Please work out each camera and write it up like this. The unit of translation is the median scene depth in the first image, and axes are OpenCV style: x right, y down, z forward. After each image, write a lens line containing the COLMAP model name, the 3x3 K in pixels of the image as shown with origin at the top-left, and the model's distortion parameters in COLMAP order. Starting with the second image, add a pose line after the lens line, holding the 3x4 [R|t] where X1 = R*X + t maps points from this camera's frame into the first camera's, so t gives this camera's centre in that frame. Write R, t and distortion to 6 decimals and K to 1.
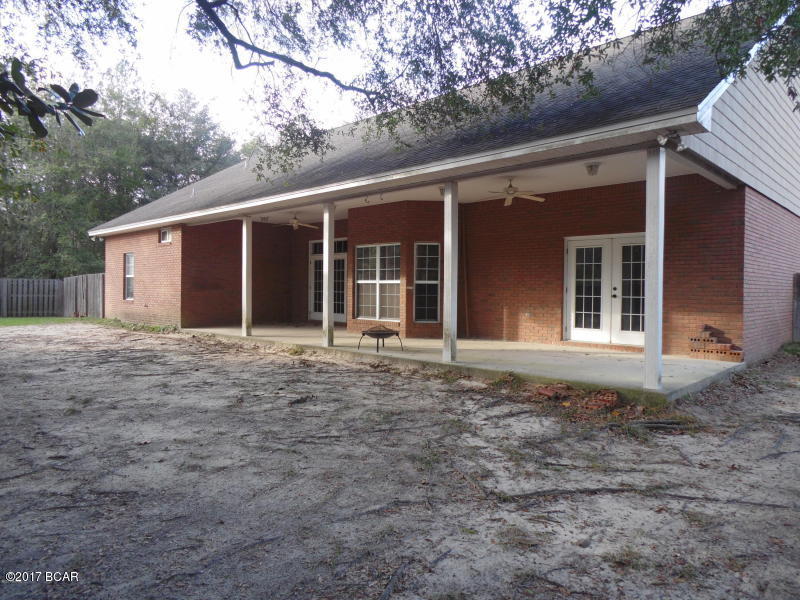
lens RADIAL K [[536.3, 0, 400.0], [0, 536.3, 300.0], [0, 0, 1]] dist [-0.006218, -0.001255]
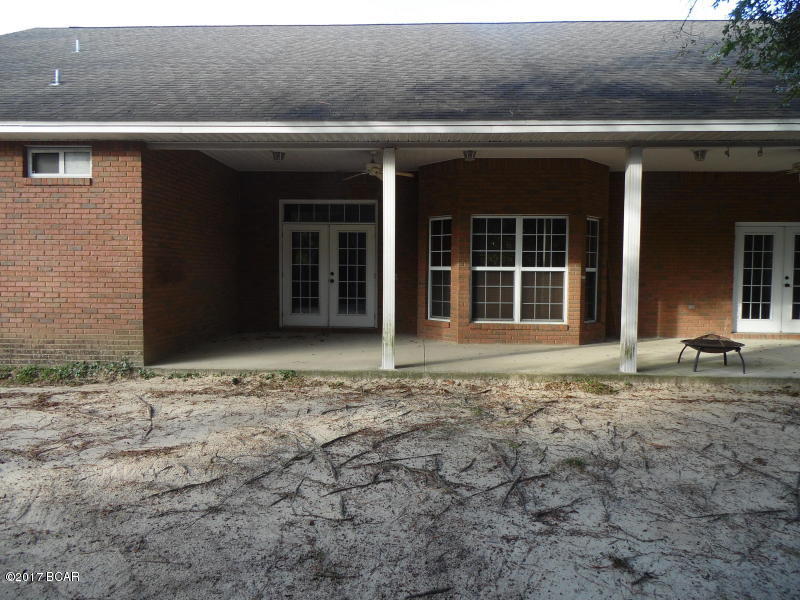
lens RADIAL K [[536.3, 0, 400.0], [0, 536.3, 300.0], [0, 0, 1]] dist [-0.006218, -0.001255]
pose [[0.752896, -0.035113, 0.657202, -0.685504], [0.015655, 0.999249, 0.035453, -0.022464], [-0.657953, -0.016404, 0.752880, 0.628884]]
